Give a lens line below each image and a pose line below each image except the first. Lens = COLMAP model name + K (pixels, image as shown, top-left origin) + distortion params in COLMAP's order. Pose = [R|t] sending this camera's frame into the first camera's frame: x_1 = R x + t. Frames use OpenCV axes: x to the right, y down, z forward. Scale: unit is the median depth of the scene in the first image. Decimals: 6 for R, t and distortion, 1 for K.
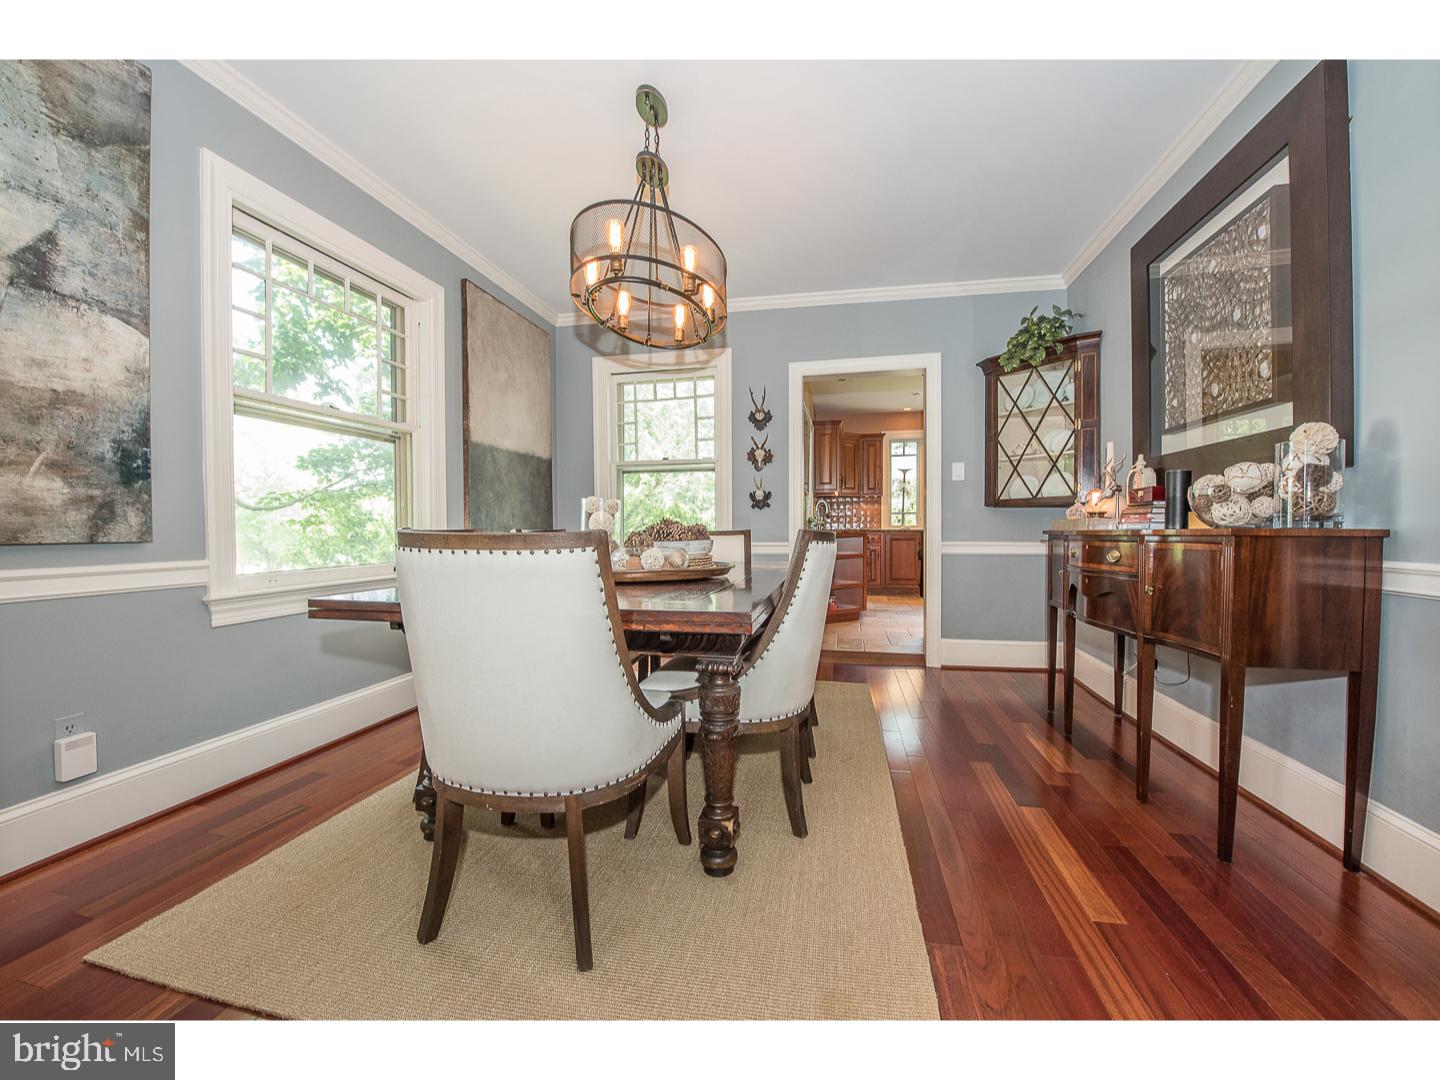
lens RADIAL K [[571.6, 0, 721.6], [0, 571.6, 542.1], [0, 0, 1]] dist [-0.013045, -0.005391]
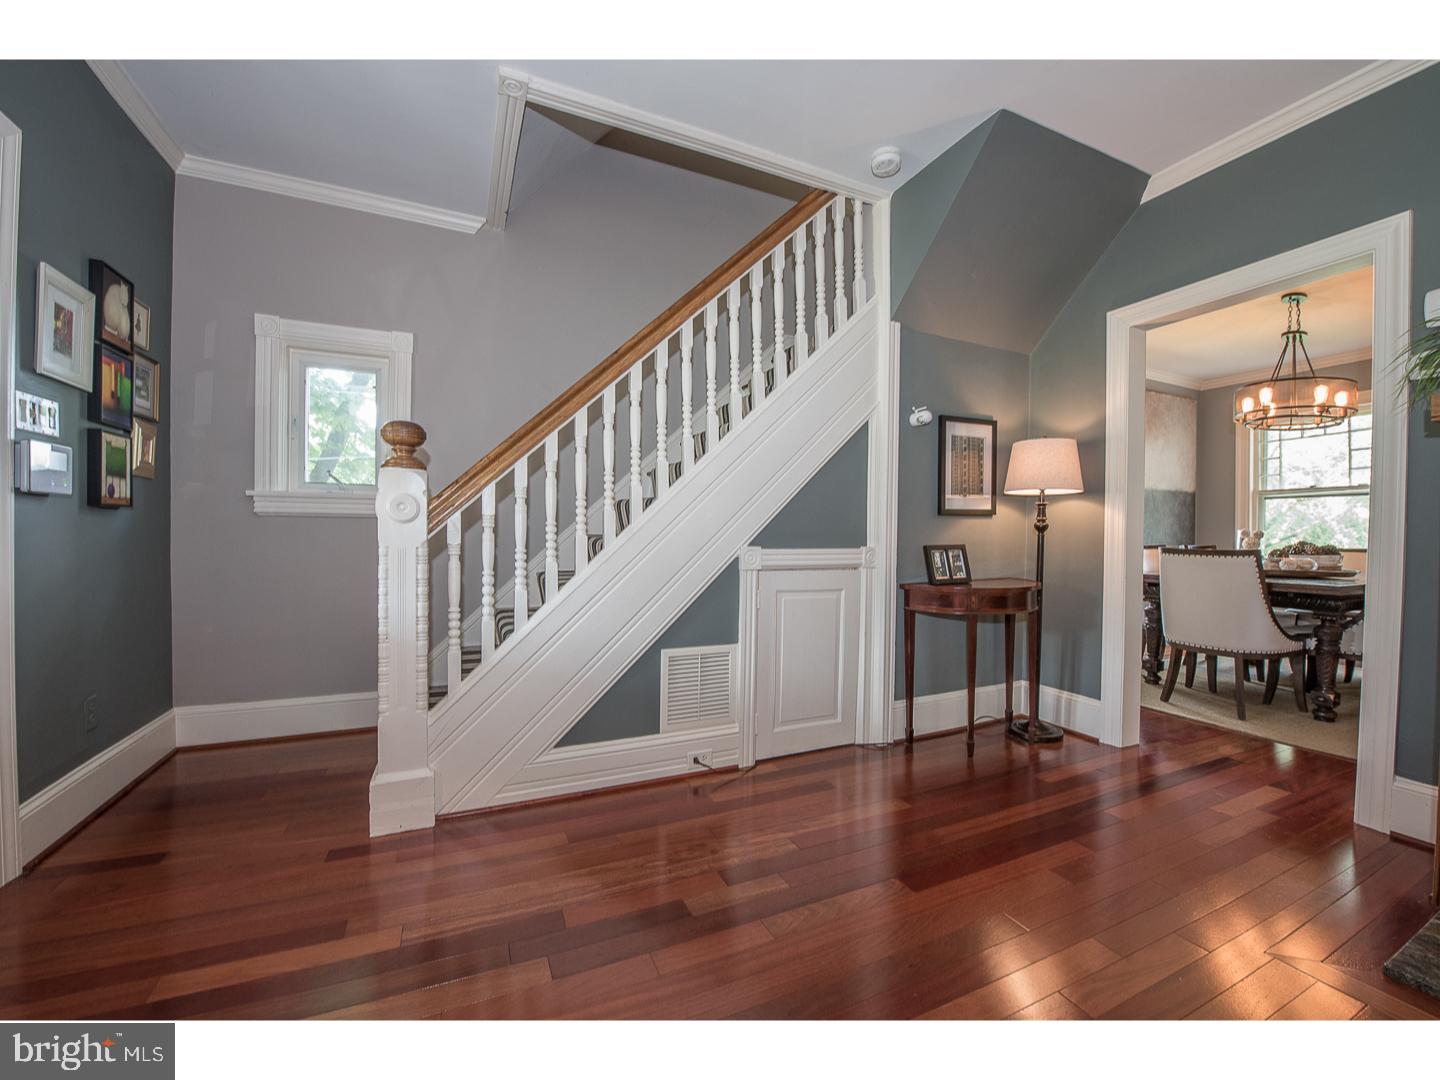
lens RADIAL K [[571.6, 0, 721.6], [0, 571.6, 542.1], [0, 0, 1]] dist [-0.013045, -0.005391]
pose [[0.597180, 0.021715, -0.801813, 0.183340], [-0.031239, 0.999505, 0.003803, 0.005810], [0.801498, 0.022777, 0.597563, -1.197175]]
